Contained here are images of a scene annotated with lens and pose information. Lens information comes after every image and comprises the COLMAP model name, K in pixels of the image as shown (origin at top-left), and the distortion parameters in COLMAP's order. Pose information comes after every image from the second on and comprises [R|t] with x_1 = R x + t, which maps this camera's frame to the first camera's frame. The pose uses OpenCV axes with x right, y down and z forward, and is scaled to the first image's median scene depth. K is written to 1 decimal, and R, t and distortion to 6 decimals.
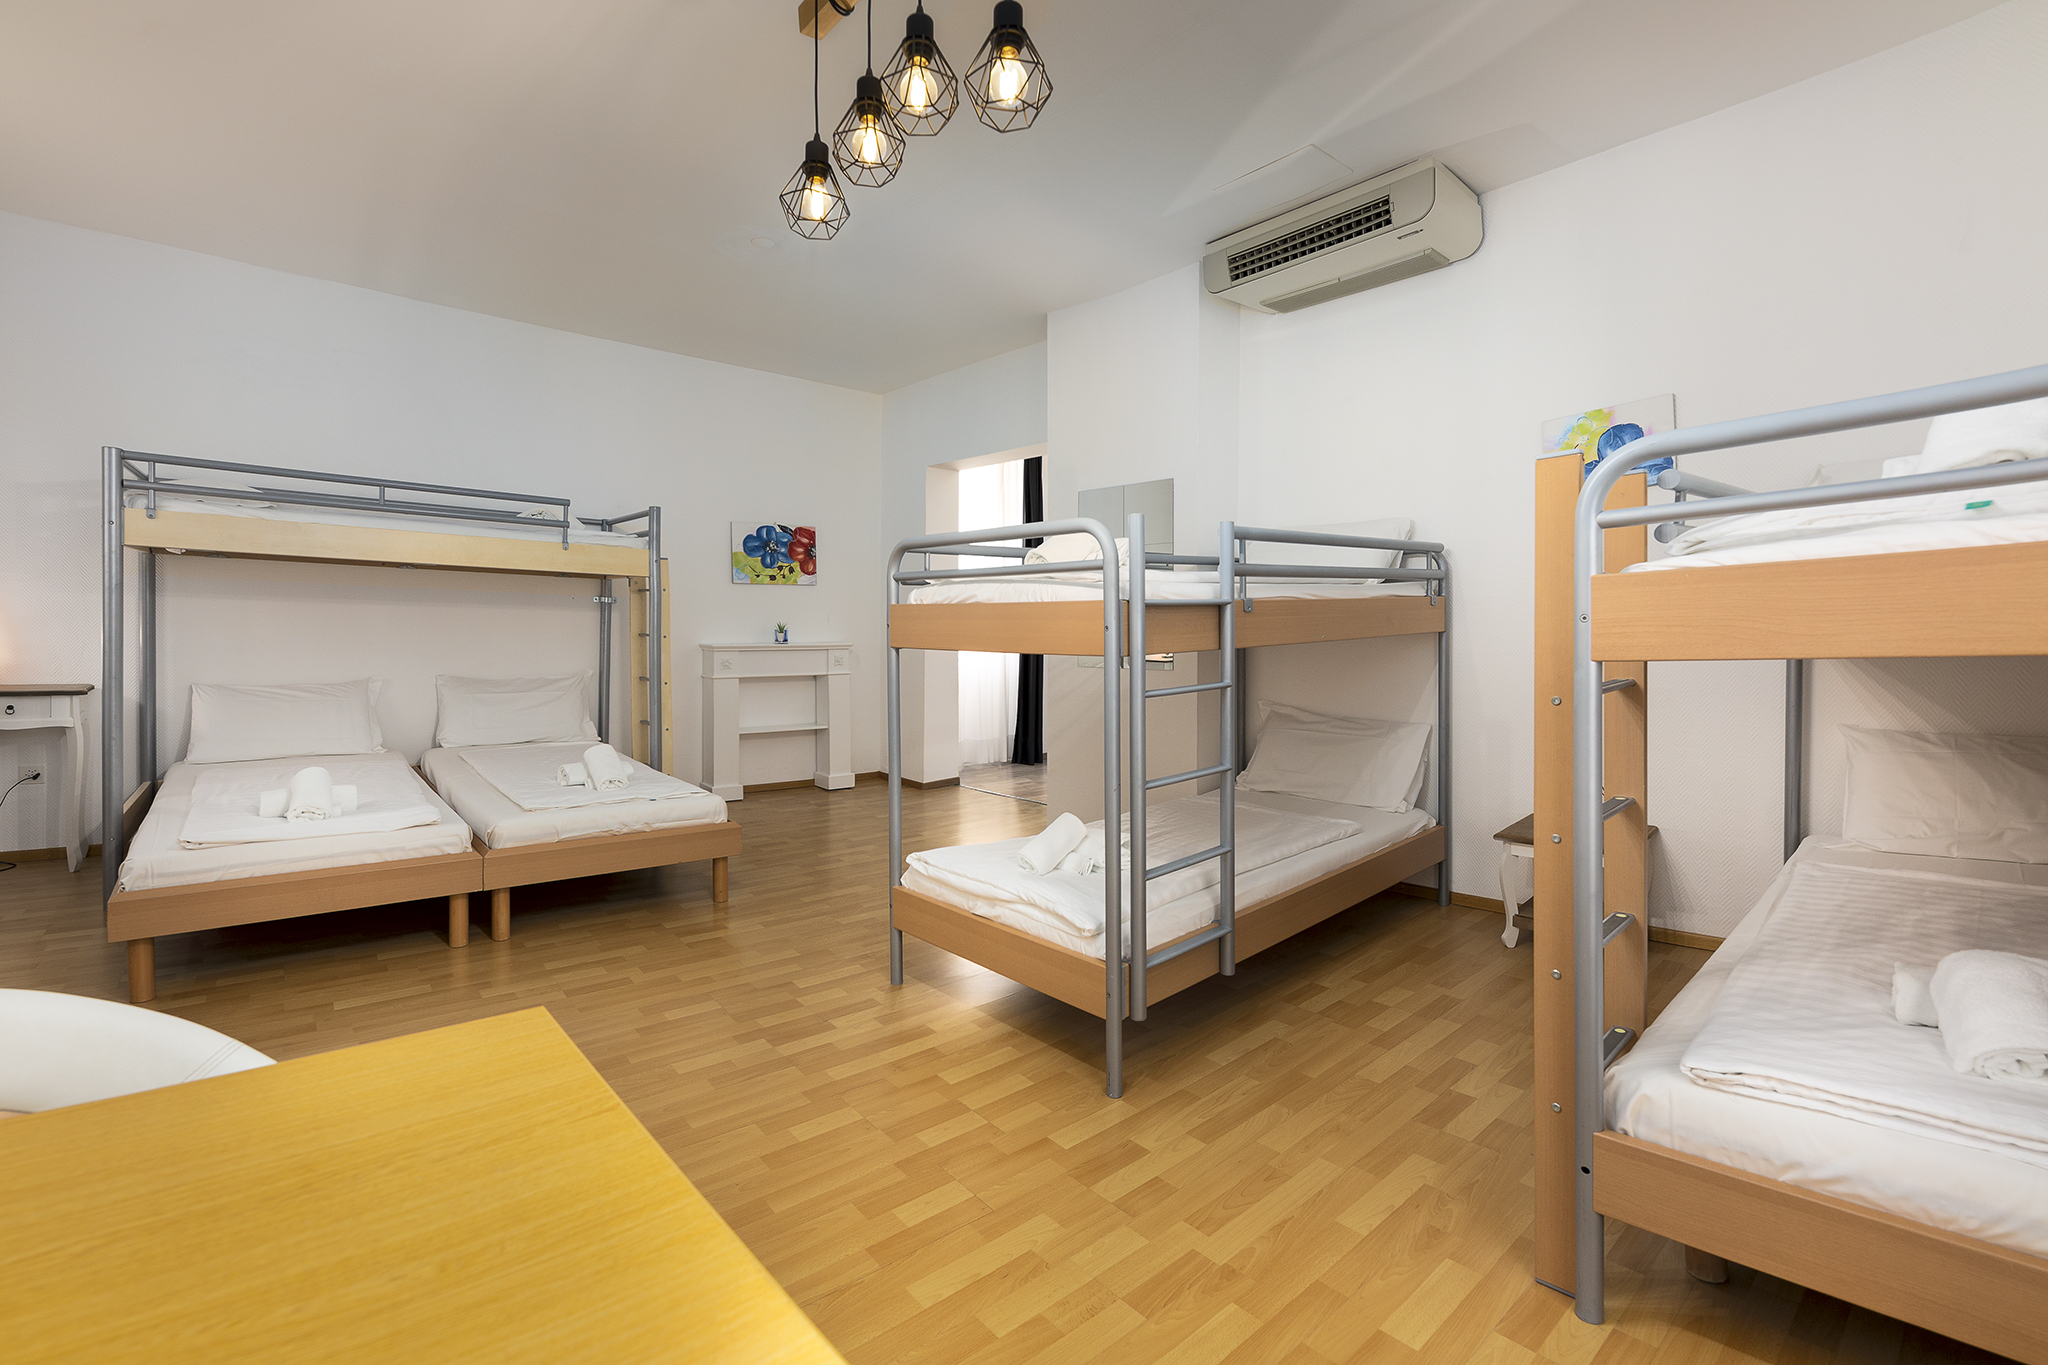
lens RADIAL K [[840.3, 0, 1031.9], [0, 840.3, 655.8], [0, 0, 1]] dist [-0.001409, -0.000147]
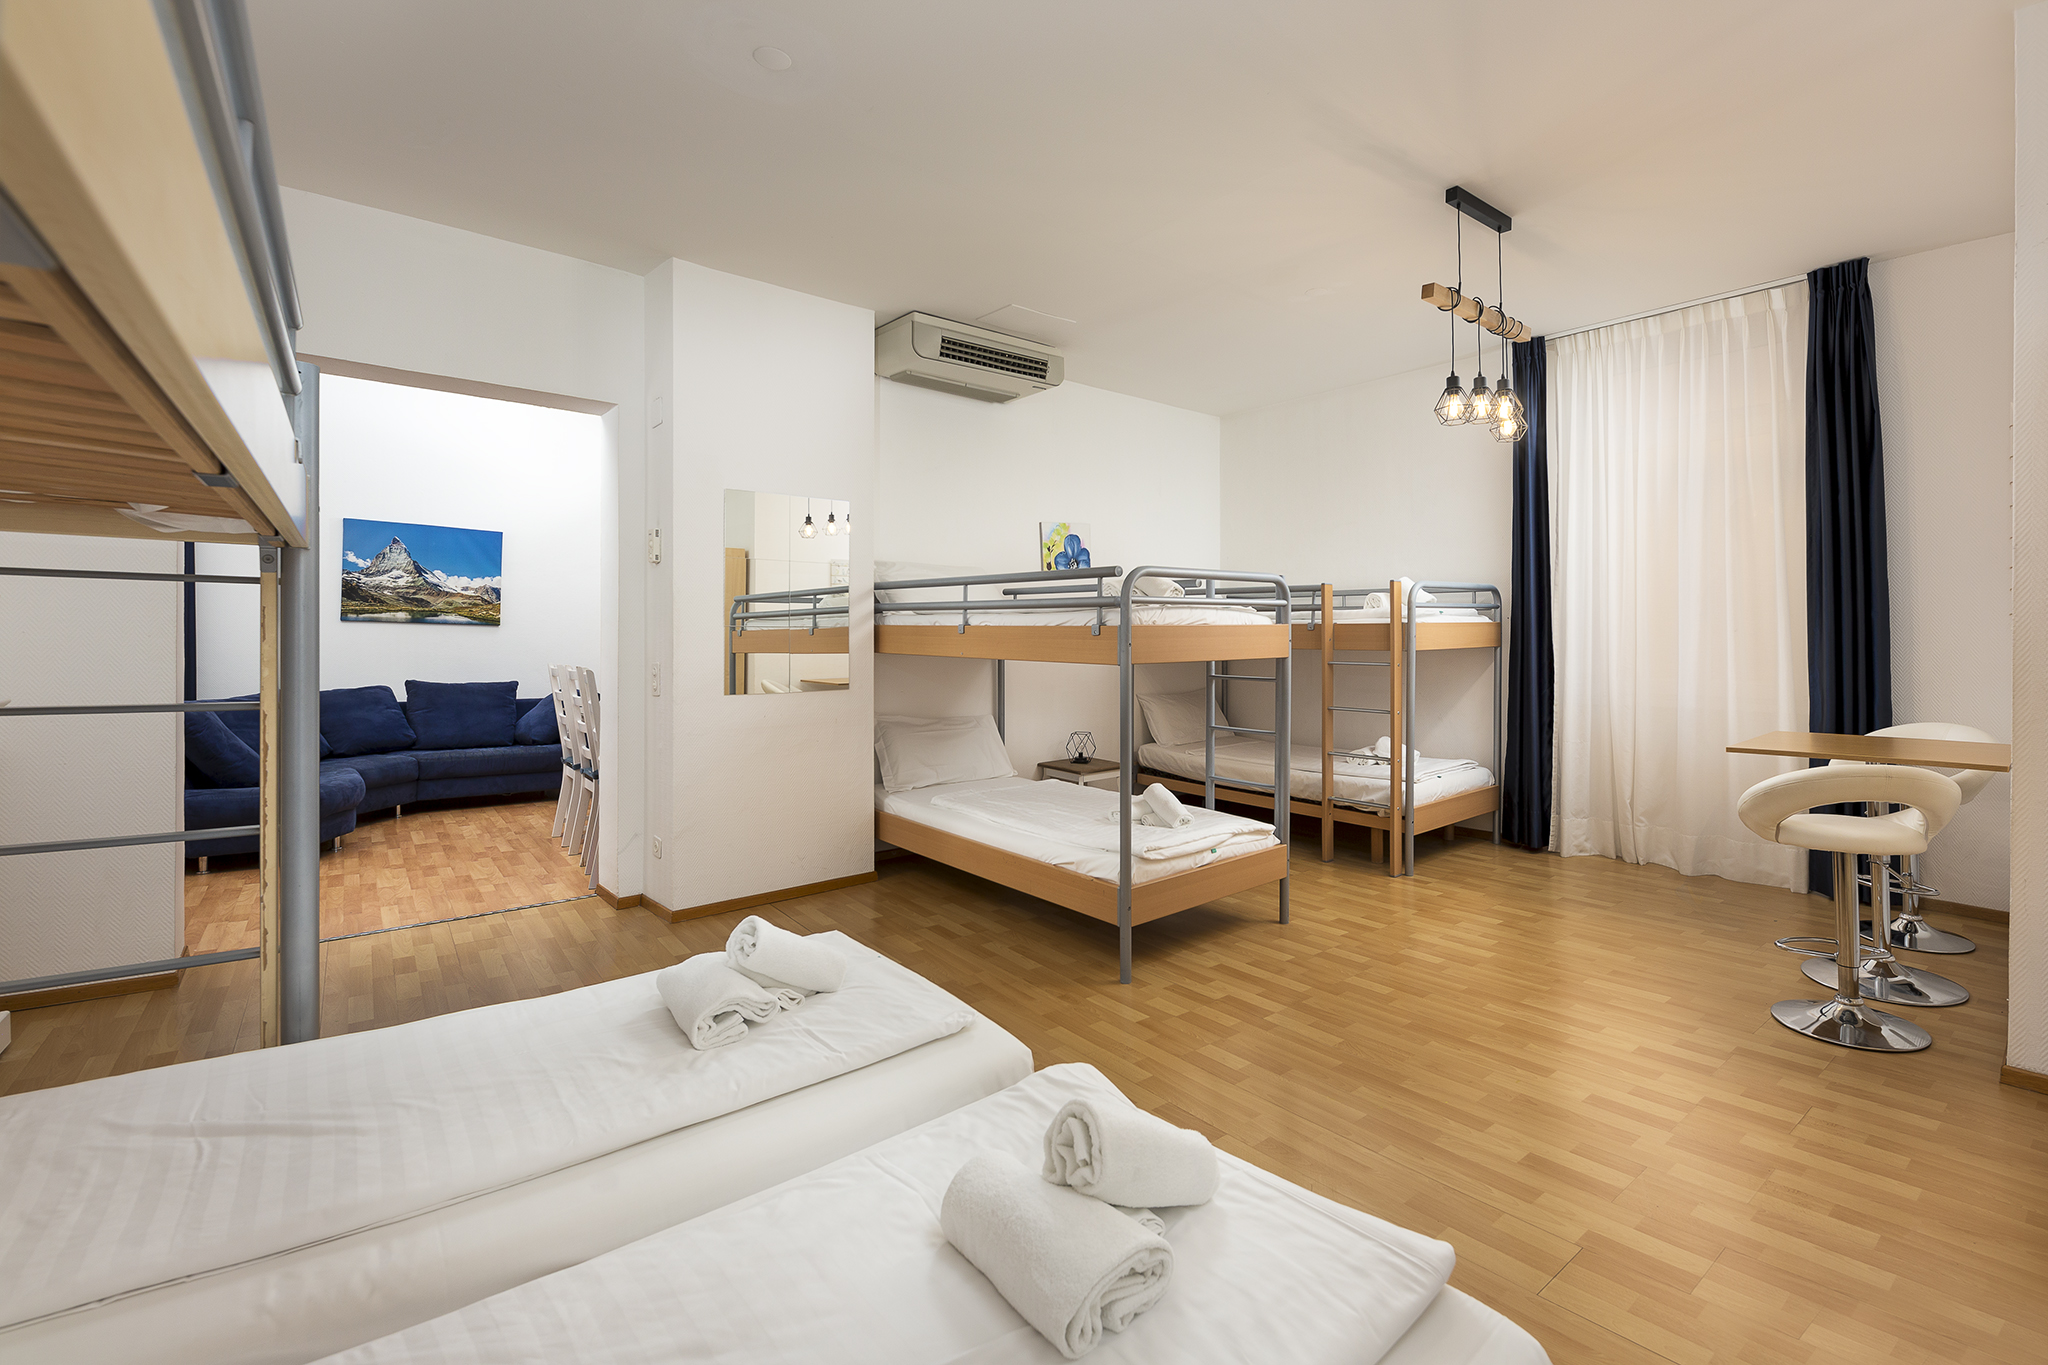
lens RADIAL K [[840.3, 0, 1031.9], [0, 840.3, 655.8], [0, 0, 1]] dist [-0.001409, -0.000147]
pose [[0.051161, 0.007160, 0.998665, -1.655934], [0.010050, 0.999920, -0.007684, -0.022134], [-0.998640, 0.010430, 0.051085, 1.416392]]
